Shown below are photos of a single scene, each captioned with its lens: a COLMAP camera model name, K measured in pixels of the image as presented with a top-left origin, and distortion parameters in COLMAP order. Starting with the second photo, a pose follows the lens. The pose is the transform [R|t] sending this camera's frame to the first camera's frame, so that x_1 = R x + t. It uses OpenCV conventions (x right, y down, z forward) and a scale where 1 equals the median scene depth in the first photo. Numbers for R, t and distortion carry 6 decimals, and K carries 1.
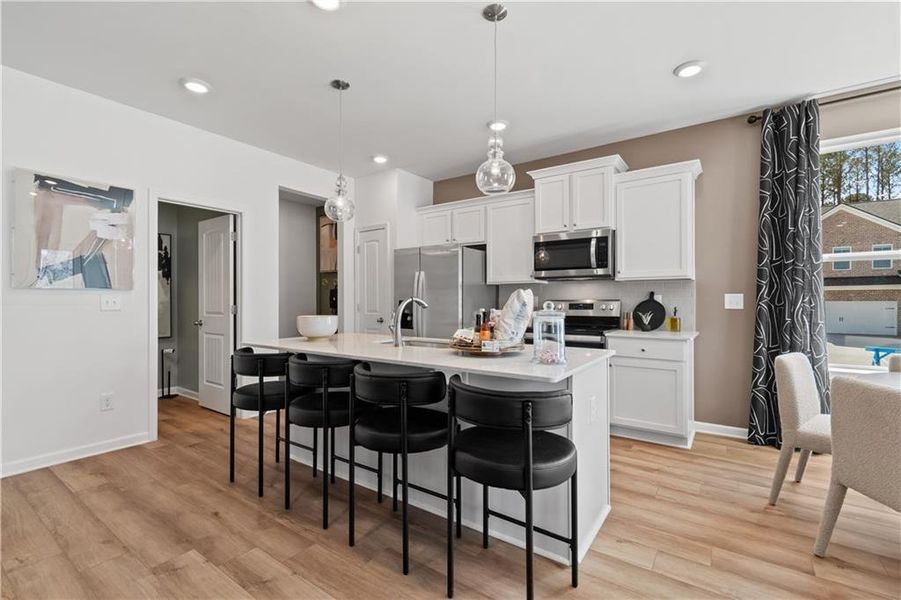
lens RADIAL K [[397.4, 0, 453.5], [0, 397.4, 299.0], [0, 0, 1]] dist [0.000981, -0.000025]
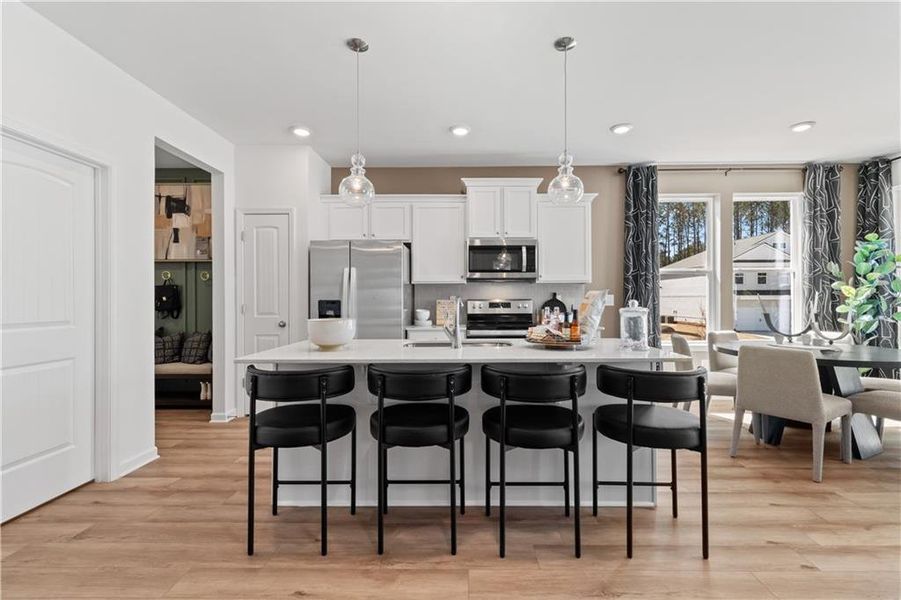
lens RADIAL K [[402.1, 0, 460.7], [0, 402.1, 297.2], [0, 0, 1]] dist [0.001275, -0.000126]
pose [[0.826099, 0.002359, 0.563519, -0.524146], [0.000153, 0.999990, -0.004411, 0.001019], [-0.563524, 0.003730, 0.826091, 0.152589]]
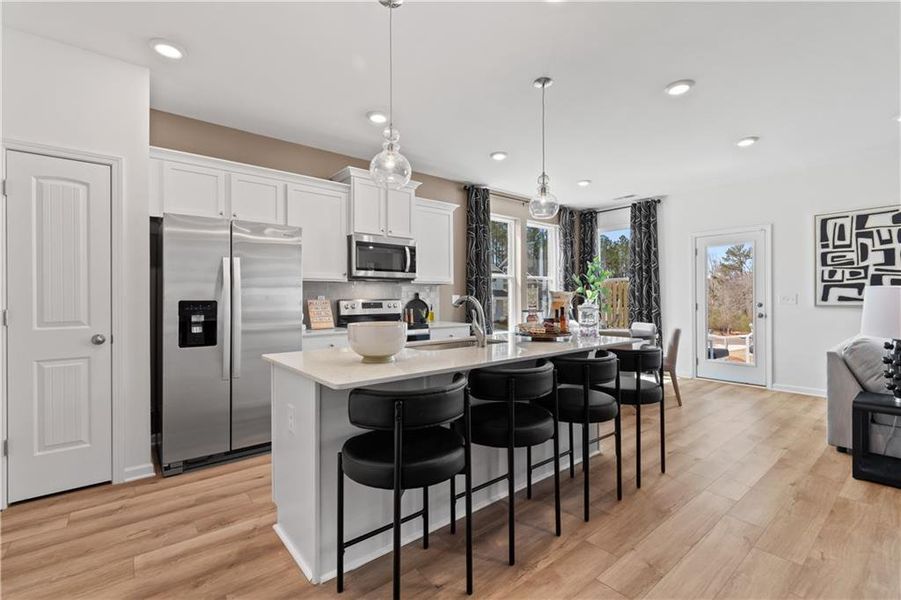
lens RADIAL K [[397.4, 0, 453.5], [0, 397.4, 299.0], [0, 0, 1]] dist [0.000981, -0.000025]
pose [[0.270856, 0.001010, 0.962619, -0.840044], [0.002717, 0.999995, -0.001814, 0.004177], [-0.962616, 0.003107, 0.270852, 0.626196]]
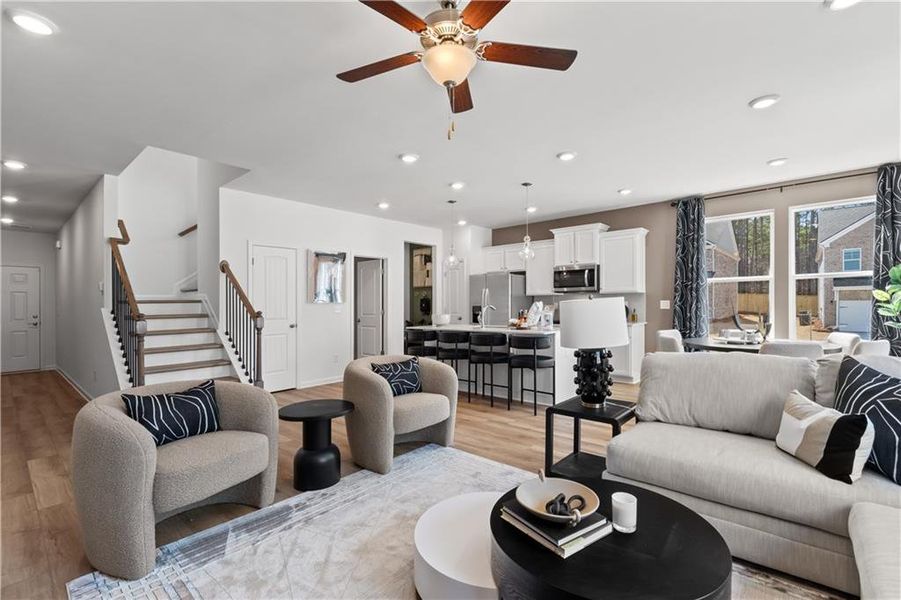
lens RADIAL K [[401.4, 0, 455.3], [0, 401.4, 299.4], [0, 0, 1]] dist [0.003542, 0.000226]
pose [[0.993686, -0.012935, -0.111448, -0.032172], [0.012007, 0.999887, -0.008995, -0.013883], [0.111552, 0.007600, 0.993730, -0.940106]]
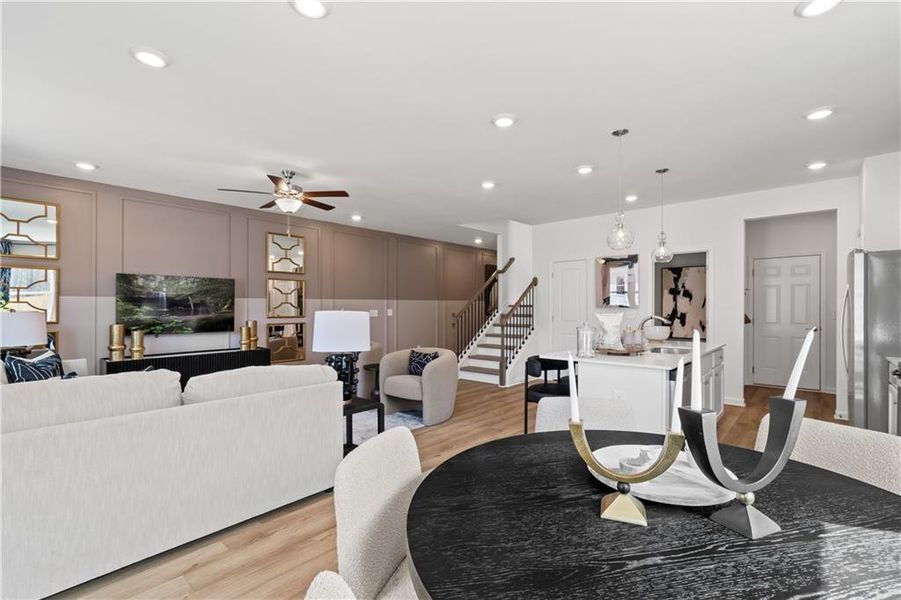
lens RADIAL K [[366.5, 0, 450.5], [0, 366.5, 300.0], [0, 0, 1]] dist [-0.000126, -0.000053]
pose [[-0.107438, -0.018256, -0.994044, 1.008107], [0.003251, 0.999820, -0.018713, -0.027500], [0.994207, -0.005243, -0.107359, 0.289480]]
